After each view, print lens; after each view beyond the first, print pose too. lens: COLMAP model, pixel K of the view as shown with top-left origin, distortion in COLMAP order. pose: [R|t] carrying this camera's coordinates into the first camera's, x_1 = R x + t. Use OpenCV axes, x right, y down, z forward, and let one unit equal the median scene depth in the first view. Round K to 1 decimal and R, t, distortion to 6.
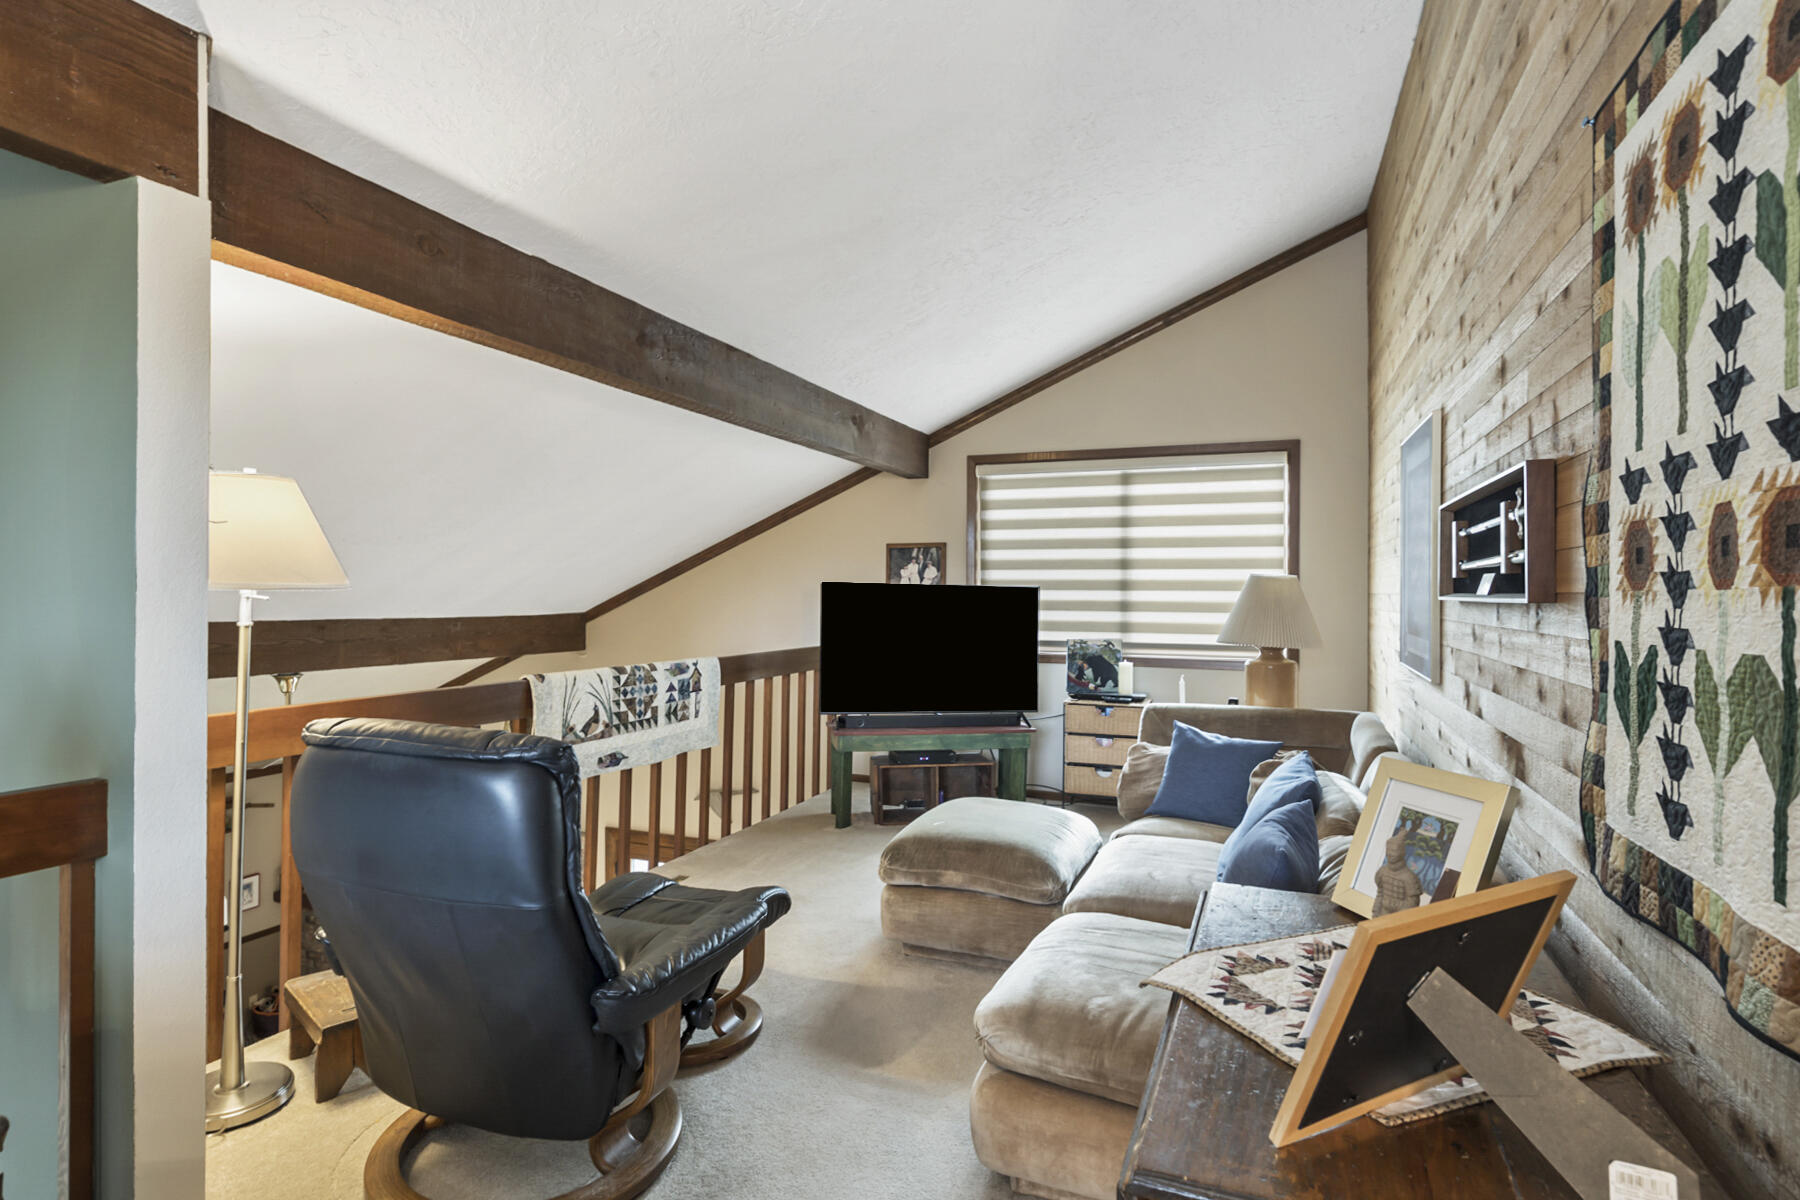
lens RADIAL K [[909.4, 0, 900.0], [0, 909.4, 600.0], [0, 0, 1]] dist [-0.022029, 0.010478]
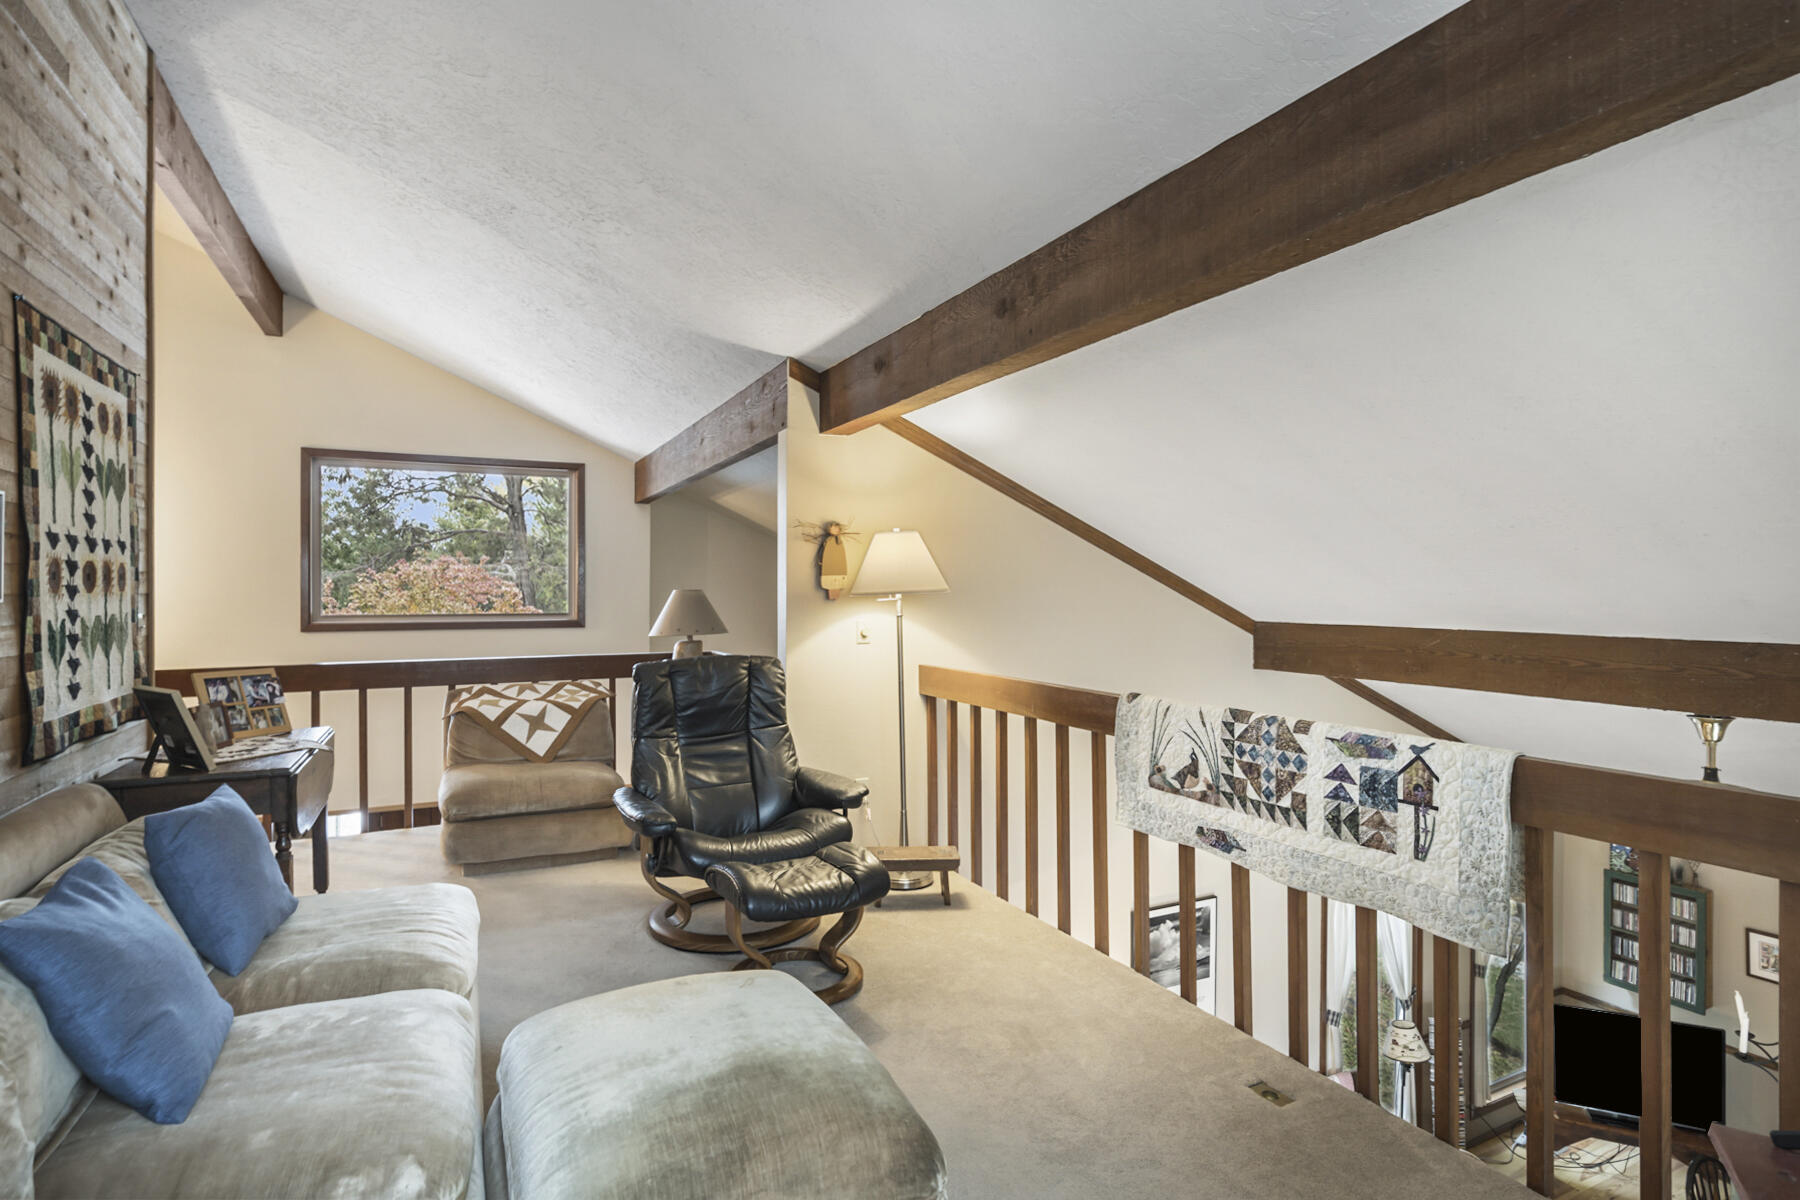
lens RADIAL K [[909.4, 0, 900.0], [0, 909.4, 600.0], [0, 0, 1]] dist [-0.022029, 0.010478]
pose [[-0.659023, 0.000290, -0.752123, 0.361579], [-0.011483, 0.999879, 0.010447, -0.012727], [0.752035, 0.015522, -0.658940, 1.243684]]
